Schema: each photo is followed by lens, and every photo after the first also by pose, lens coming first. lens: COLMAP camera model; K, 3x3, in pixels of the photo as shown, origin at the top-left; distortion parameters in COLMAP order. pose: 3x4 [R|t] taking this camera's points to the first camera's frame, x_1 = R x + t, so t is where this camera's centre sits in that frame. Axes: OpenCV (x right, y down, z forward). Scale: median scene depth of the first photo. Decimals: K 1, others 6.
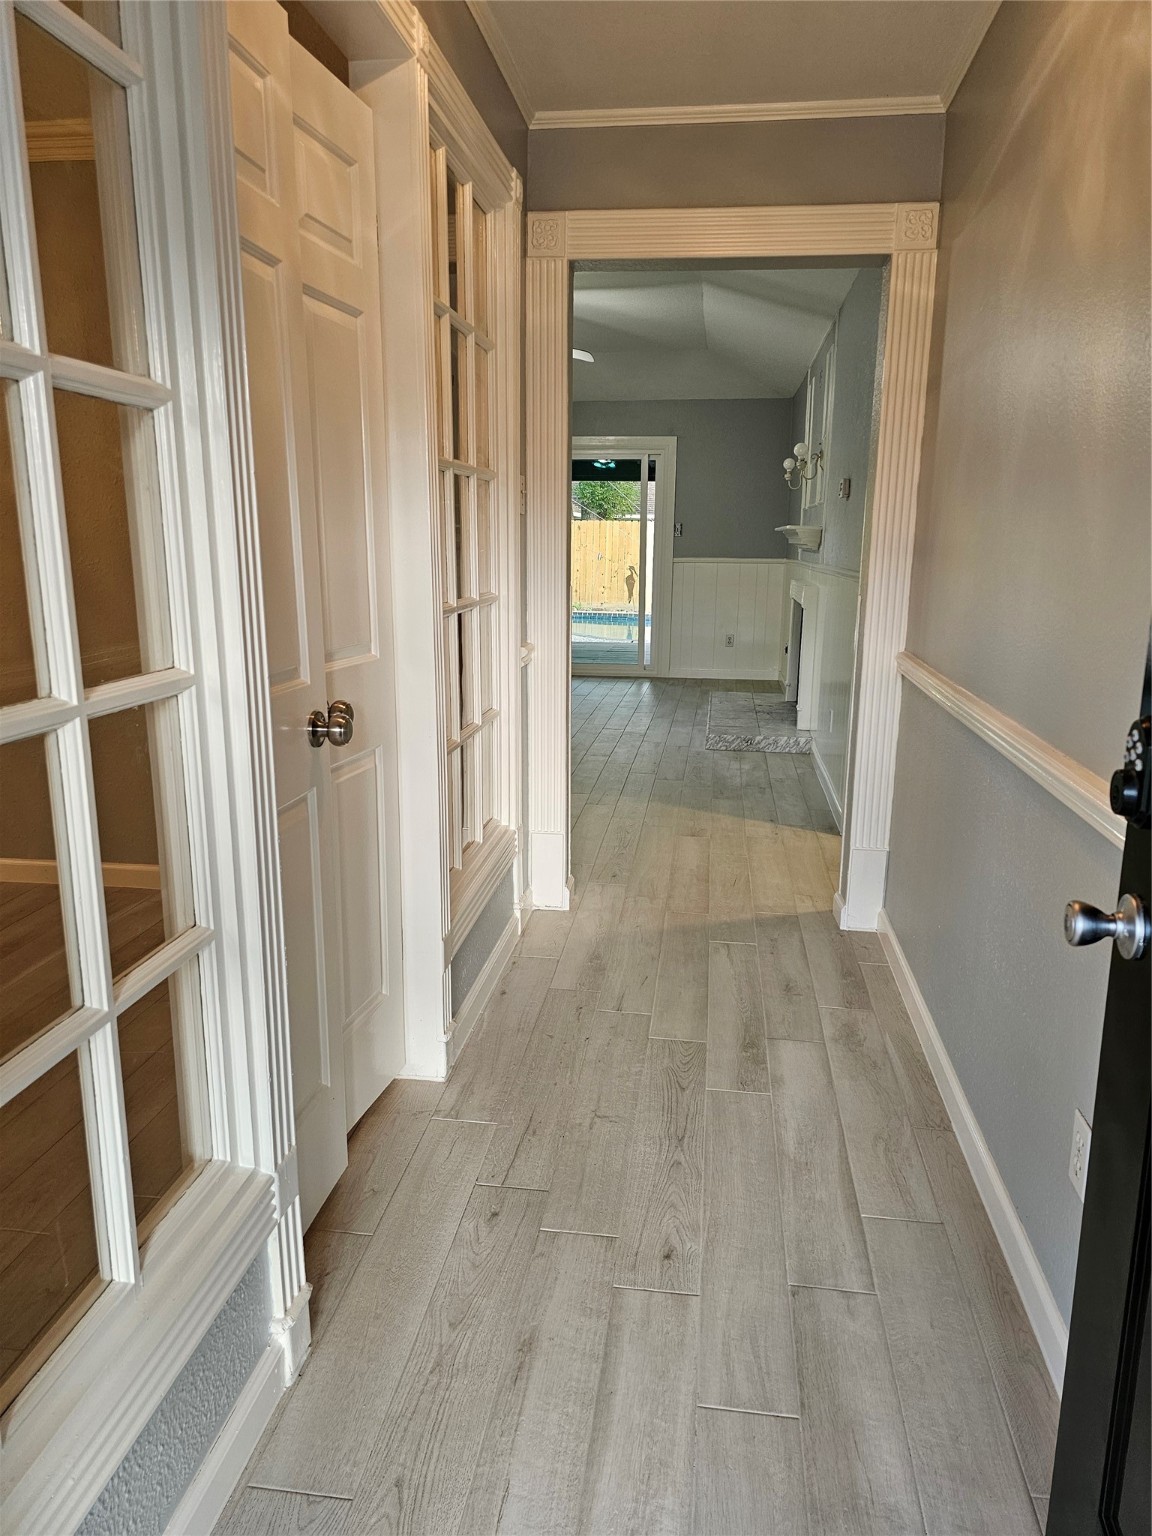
lens RADIAL K [[1007.9, 0, 578.4], [0, 1007.9, 766.0], [0, 0, 1]] dist [0.051632, -0.040841]
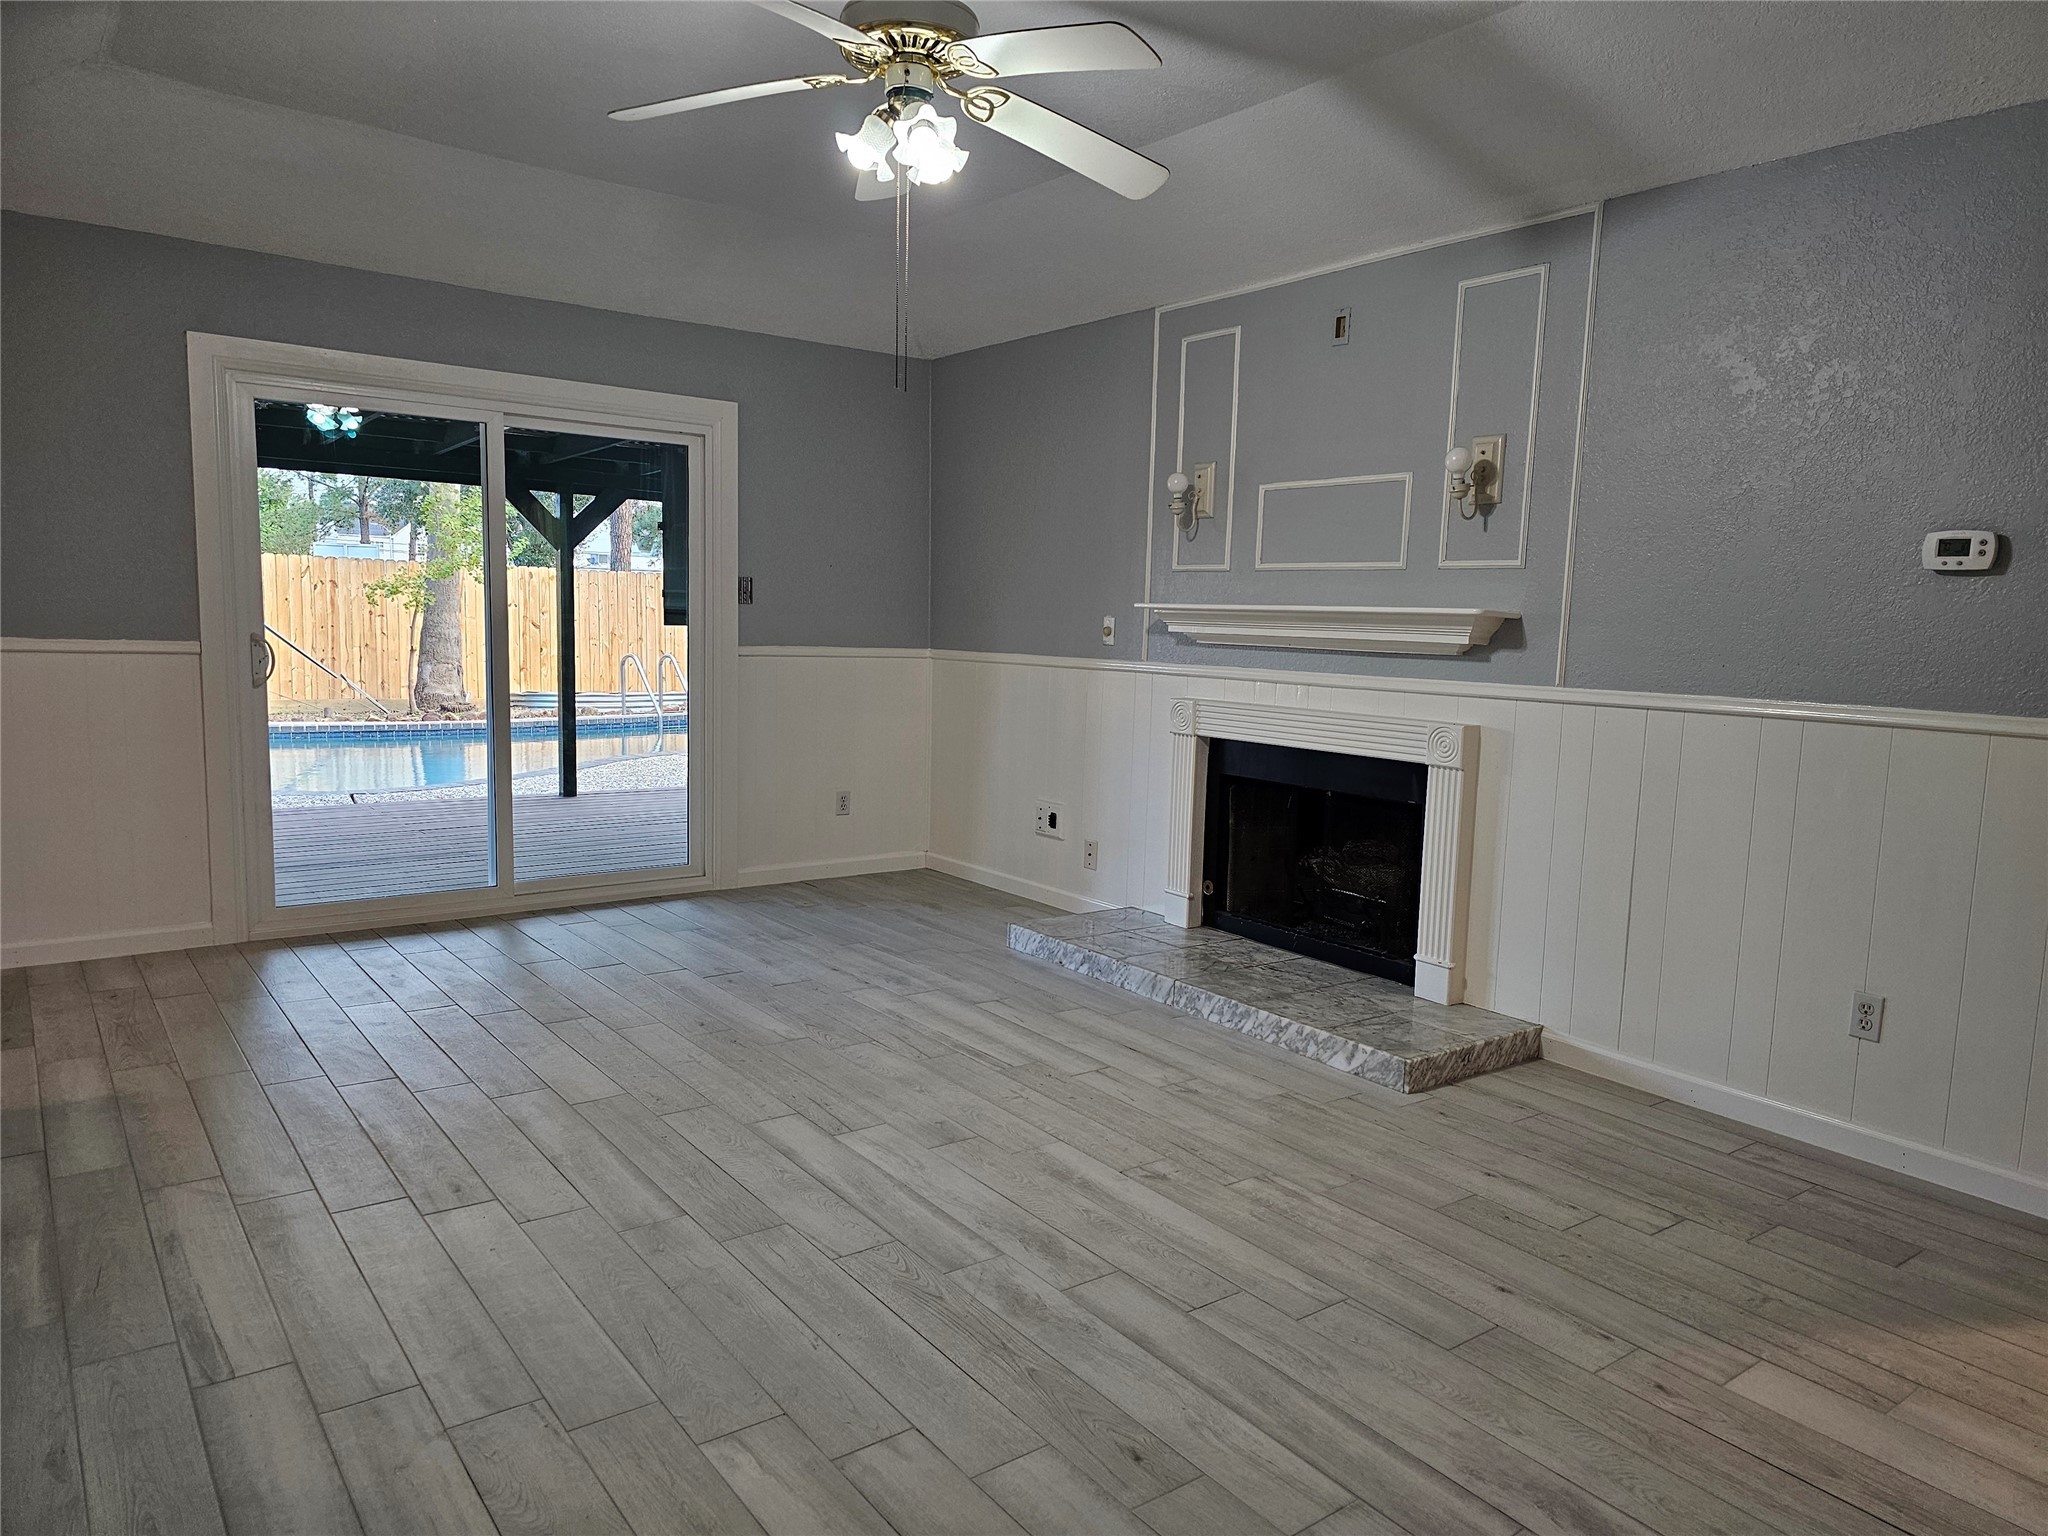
lens RADIAL K [[1343.8, 0, 1039.3], [0, 1343.8, 780.8], [0, 0, 1]] dist [0.051632, -0.040841]
pose [[0.705724, -0.077563, 0.704229, -0.274926], [0.130857, 0.991158, -0.021970, -0.110677], [-0.696298, 0.107658, 0.709633, 0.453722]]
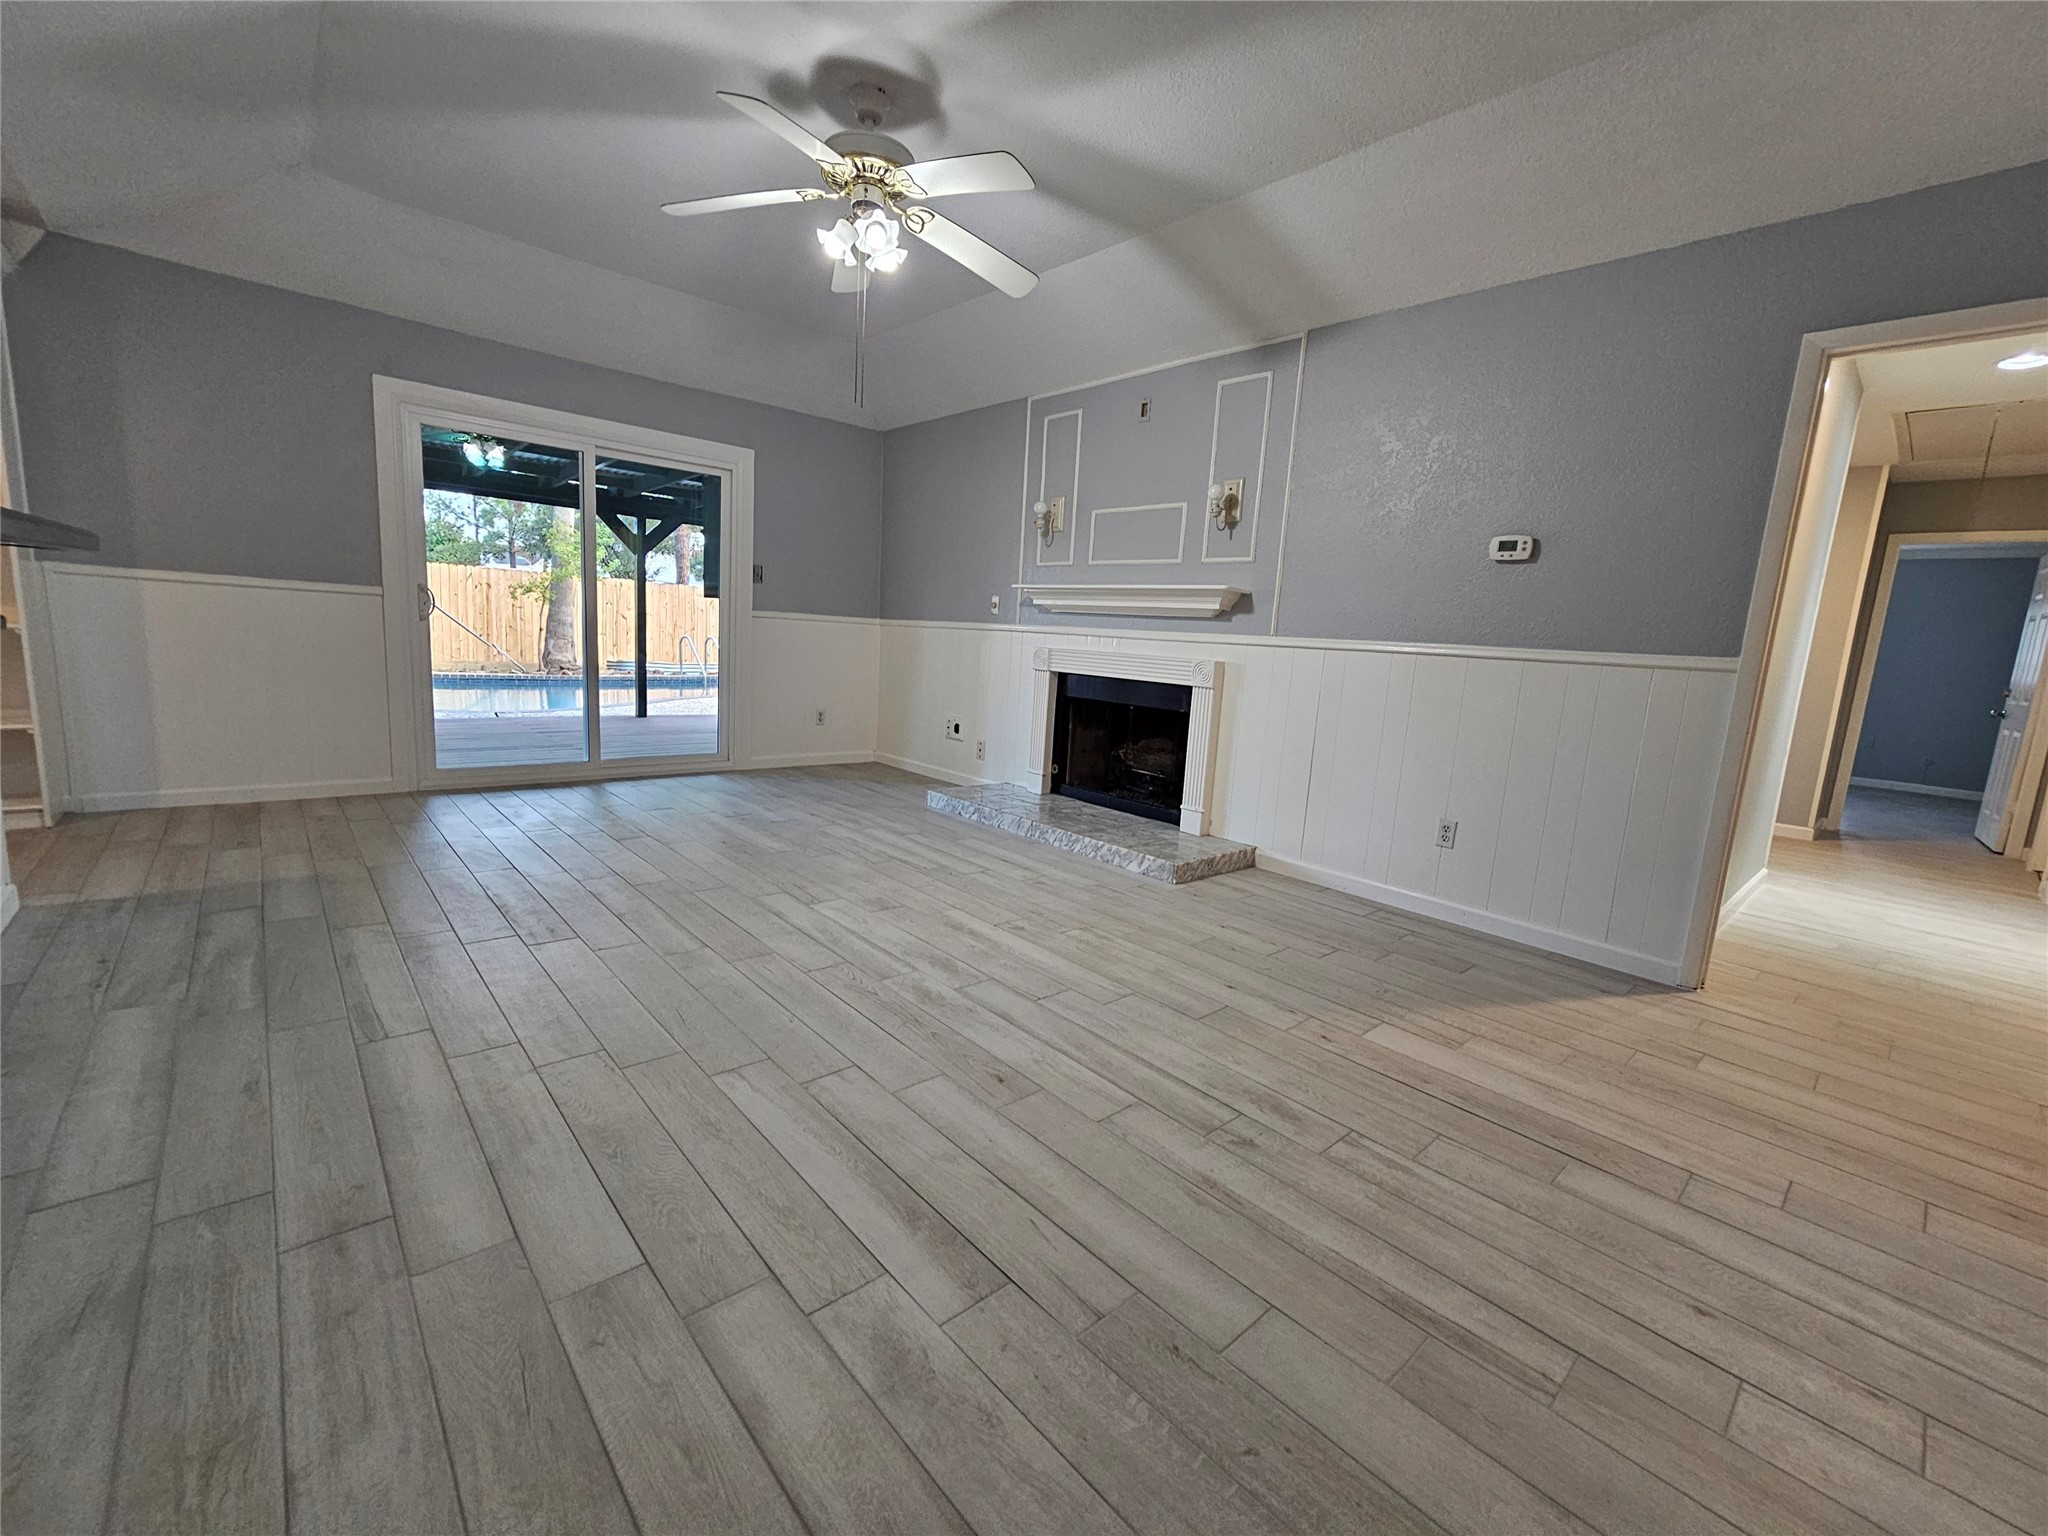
lens RADIAL K [[835.5, 0, 1024.5], [0, 835.5, 765.3], [0, 0, 1]] dist [-0.003392, 0.000534]
pose [[0.642294, -0.091086, 0.761027, -0.265405], [0.112399, 0.993373, 0.024032, -0.086496], [-0.758172, 0.070103, 0.648275, 0.465217]]
